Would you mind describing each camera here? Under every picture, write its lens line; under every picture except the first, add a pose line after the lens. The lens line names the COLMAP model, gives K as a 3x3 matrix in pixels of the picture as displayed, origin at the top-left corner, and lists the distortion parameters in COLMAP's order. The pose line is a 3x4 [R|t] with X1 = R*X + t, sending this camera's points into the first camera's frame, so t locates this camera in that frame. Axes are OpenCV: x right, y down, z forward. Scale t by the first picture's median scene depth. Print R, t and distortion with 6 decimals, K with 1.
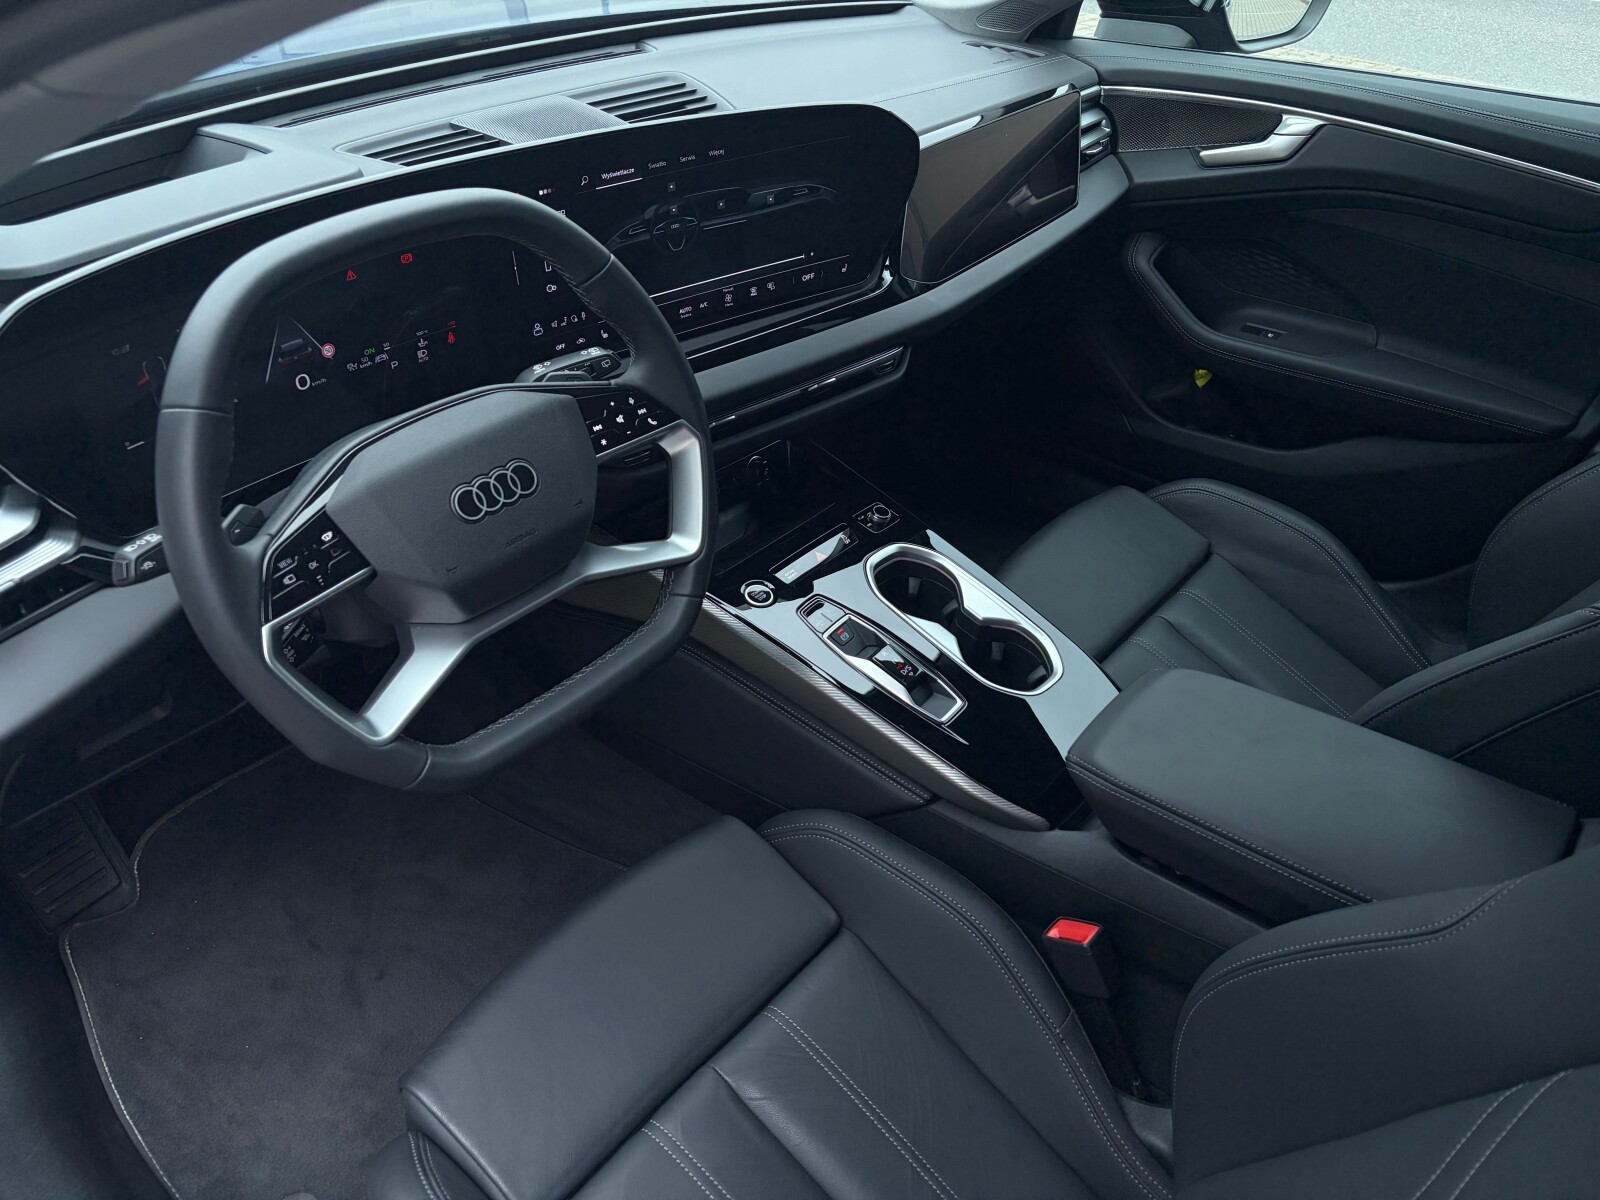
lens RADIAL K [[1211.4, 0, 805.7], [0, 1211.4, 598.3], [0, 0, 1]] dist [0.054682, -0.052086]
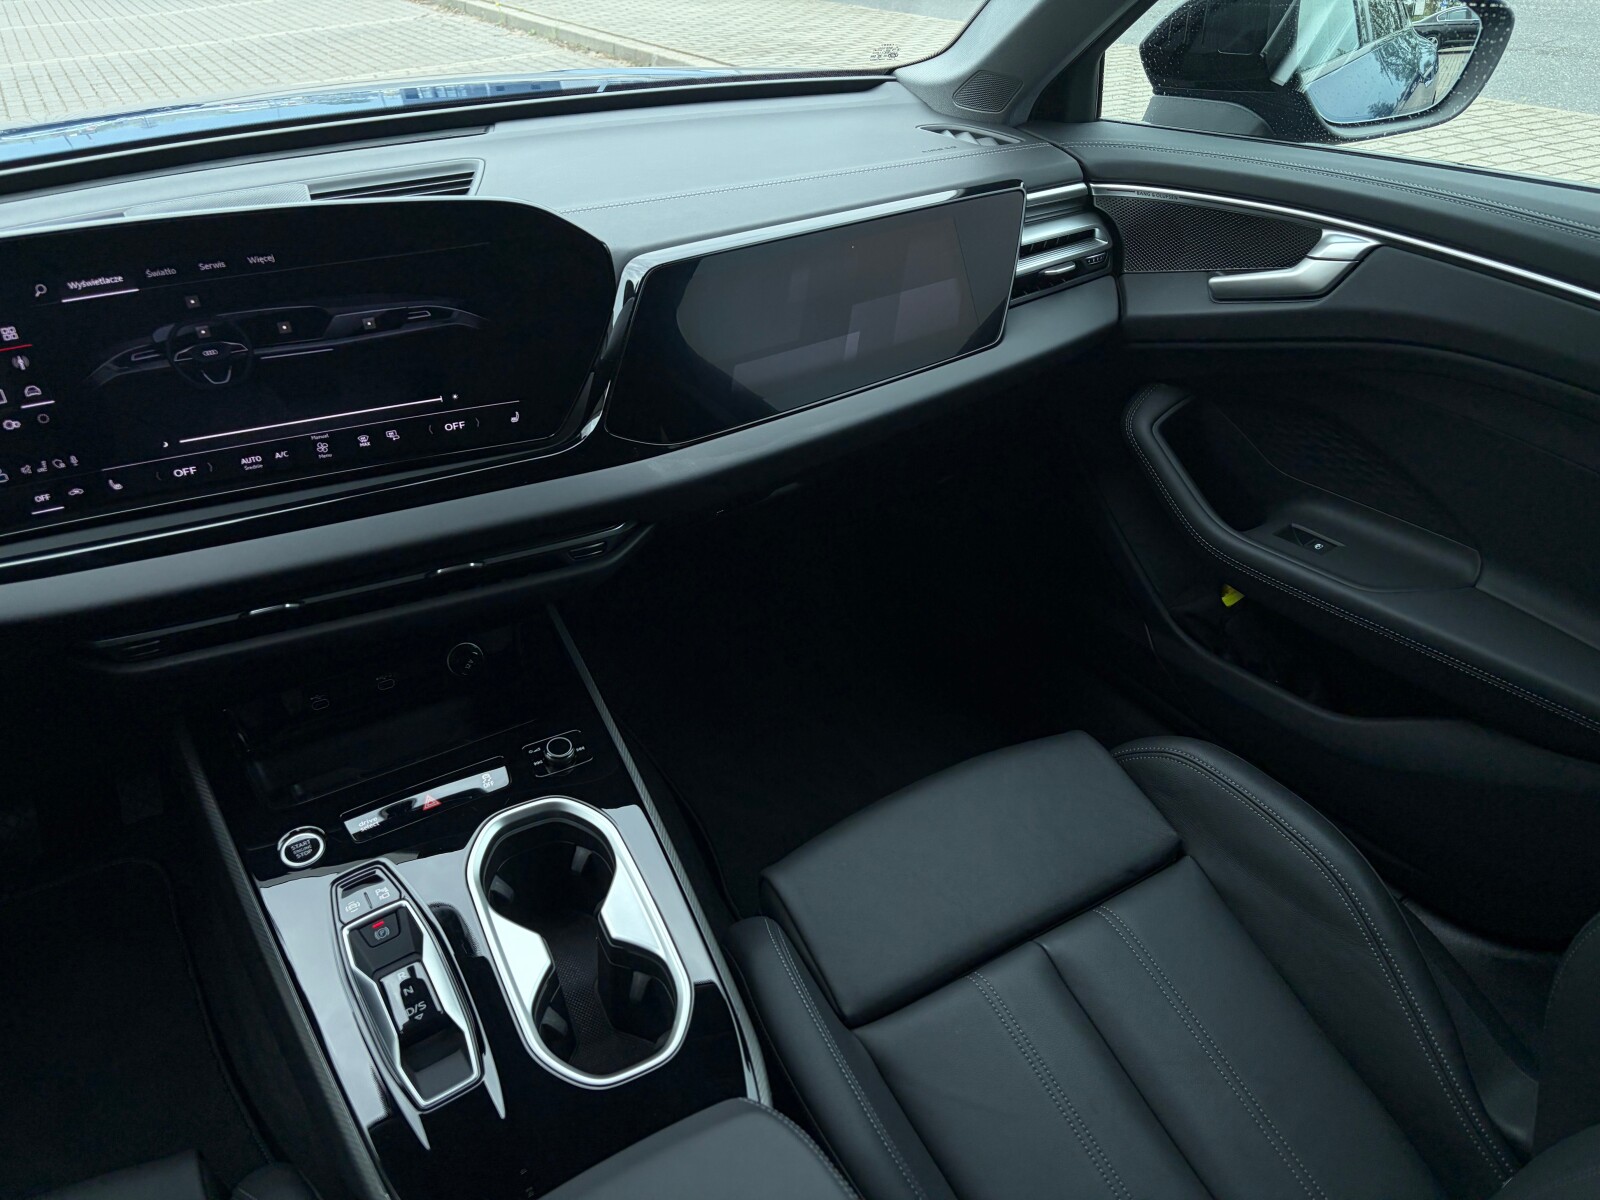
lens RADIAL K [[1211.4, 0, 805.7], [0, 1211.4, 598.3], [0, 0, 1]] dist [0.054682, -0.052086]
pose [[0.939242, 0.120866, -0.321271, 0.465050], [-0.142317, 0.988840, -0.044054, -0.163239], [0.312362, 0.087099, 0.945962, 0.386227]]
